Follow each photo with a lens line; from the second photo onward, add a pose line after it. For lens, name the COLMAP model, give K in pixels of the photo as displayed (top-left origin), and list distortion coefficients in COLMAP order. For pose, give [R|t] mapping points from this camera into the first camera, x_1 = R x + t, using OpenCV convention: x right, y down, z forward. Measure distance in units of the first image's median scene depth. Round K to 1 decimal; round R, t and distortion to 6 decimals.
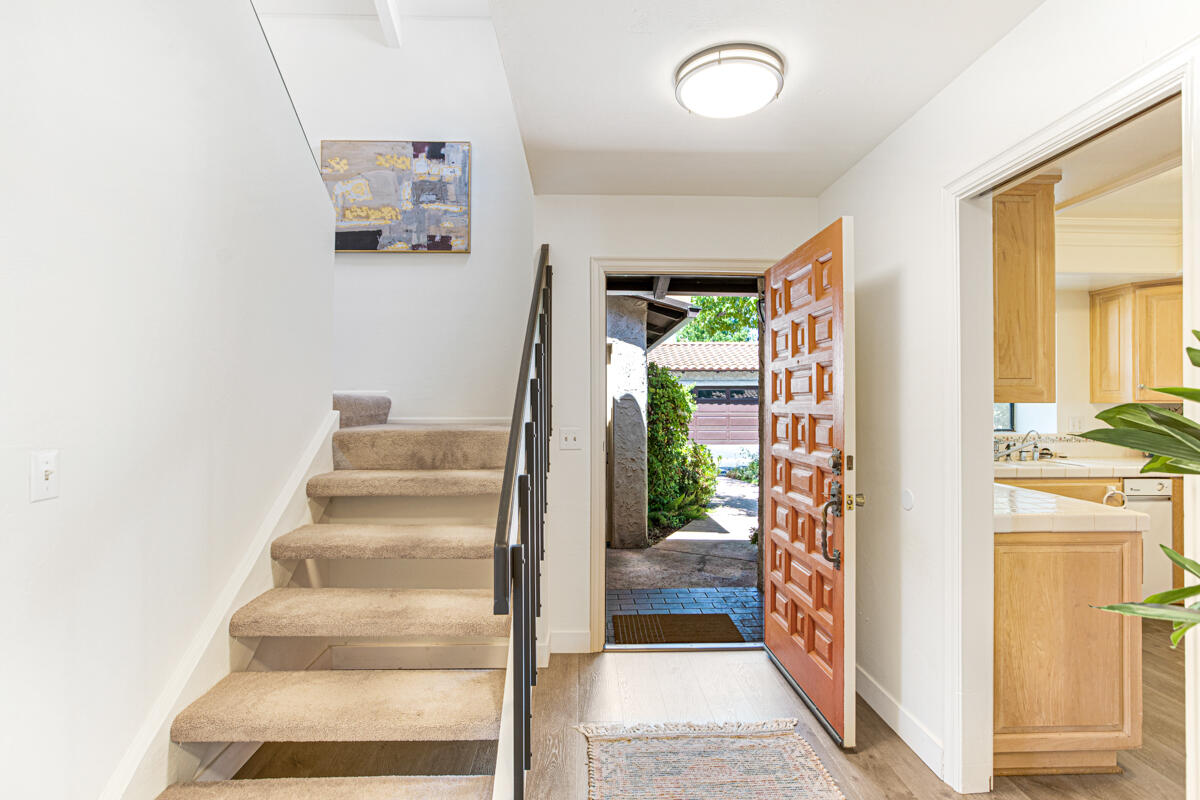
lens RADIAL K [[565.4, 0, 593.2], [0, 565.4, 398.5], [0, 0, 1]] dist [-0.011172, 0.003266]
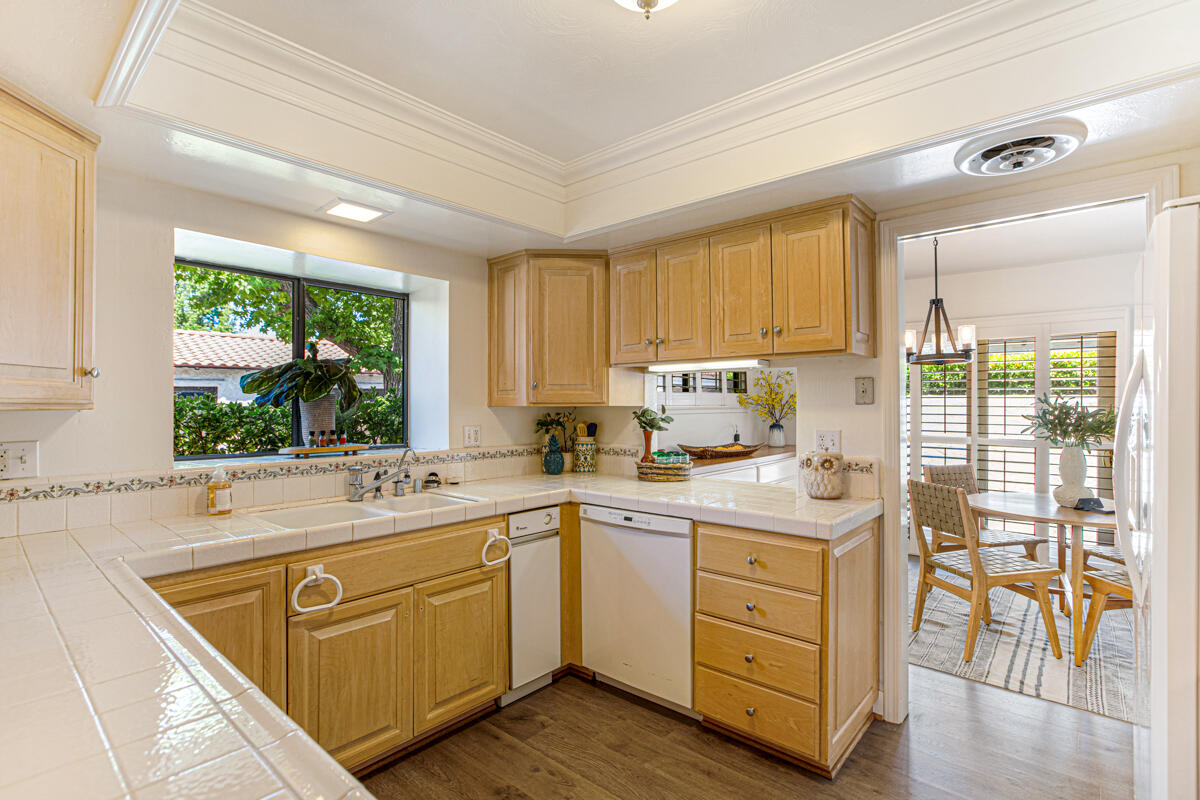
lens RADIAL K [[565.4, 0, 602.5], [0, 565.4, 402.9], [0, 0, 1]] dist [-0.011172, 0.003266]
pose [[0.684248, 0.000287, 0.729249, 0.469630], [-0.001697, 0.999998, 0.001199, 0.001714], [-0.729247, -0.002058, 0.684247, 0.397091]]
